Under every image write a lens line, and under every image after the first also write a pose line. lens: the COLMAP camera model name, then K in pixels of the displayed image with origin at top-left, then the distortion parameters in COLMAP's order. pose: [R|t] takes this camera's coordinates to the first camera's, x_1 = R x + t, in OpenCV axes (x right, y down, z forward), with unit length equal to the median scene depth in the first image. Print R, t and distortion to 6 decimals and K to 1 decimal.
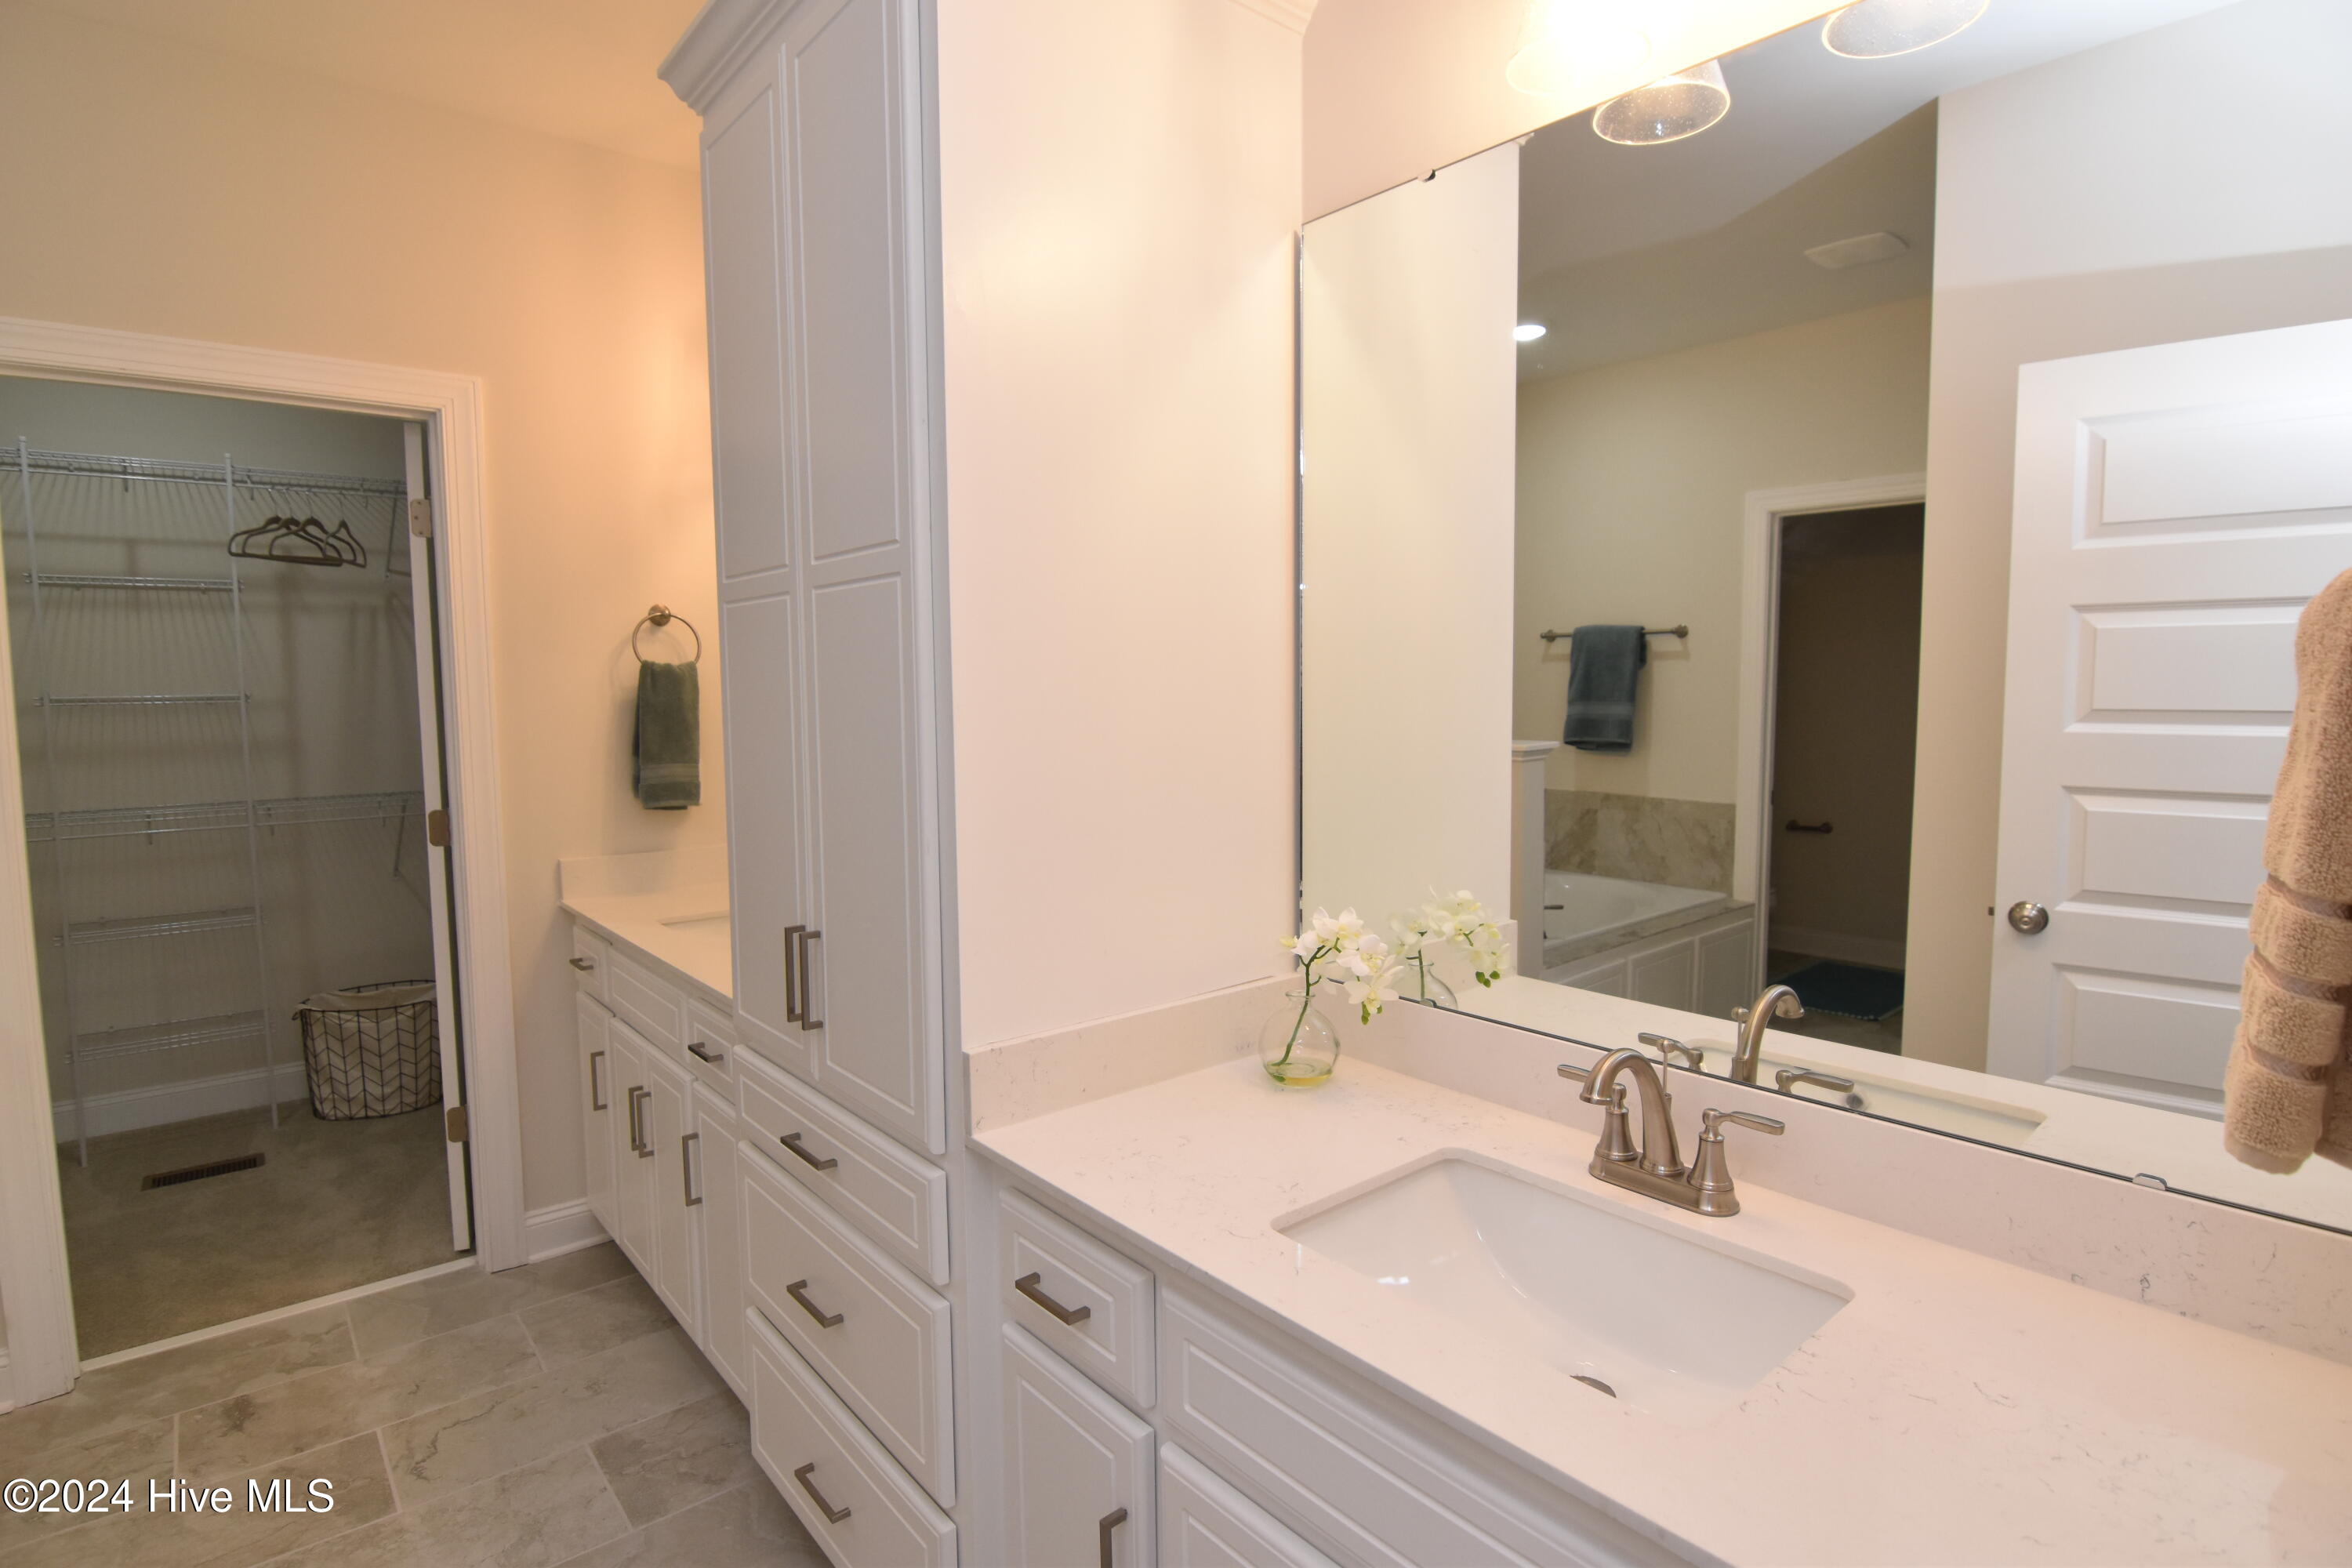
lens RADIAL K [[1190.4, 0, 1176.0], [0, 1190.4, 784.0], [0, 0, 1]] dist [0.001251, -0.009805]
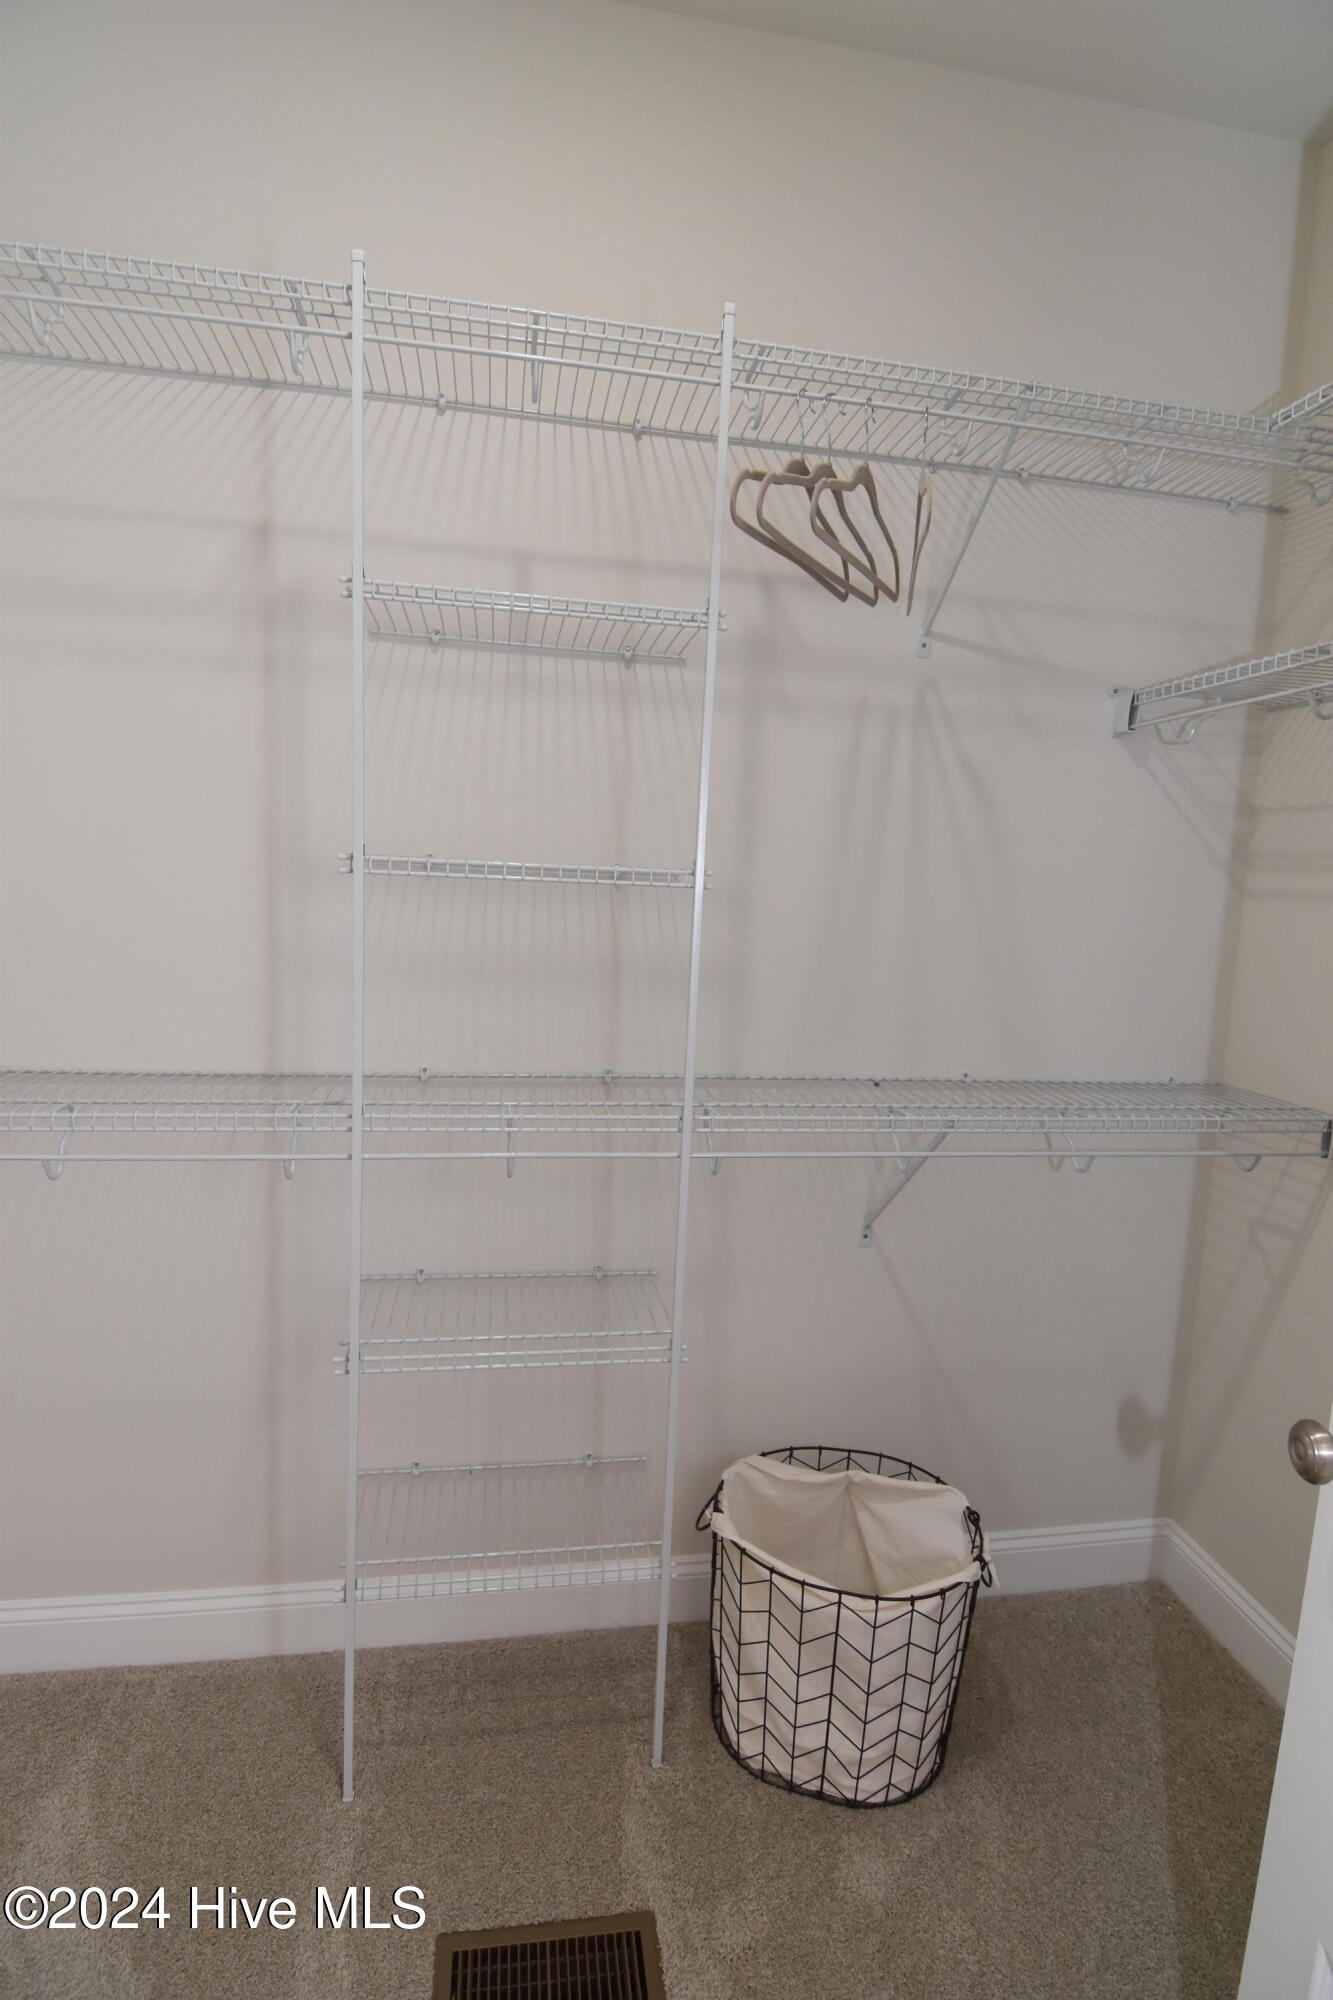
lens RADIAL K [[1012.3, 0, 666.5], [0, 1012.3, 1000.0], [0, 0, 1]] dist [0.001251, -0.009805]
pose [[0.870070, 0.094932, -0.483700, -0.569713], [-0.090815, 0.995354, 0.031994, -0.034936], [0.484490, 0.016090, 0.874649, 0.618842]]
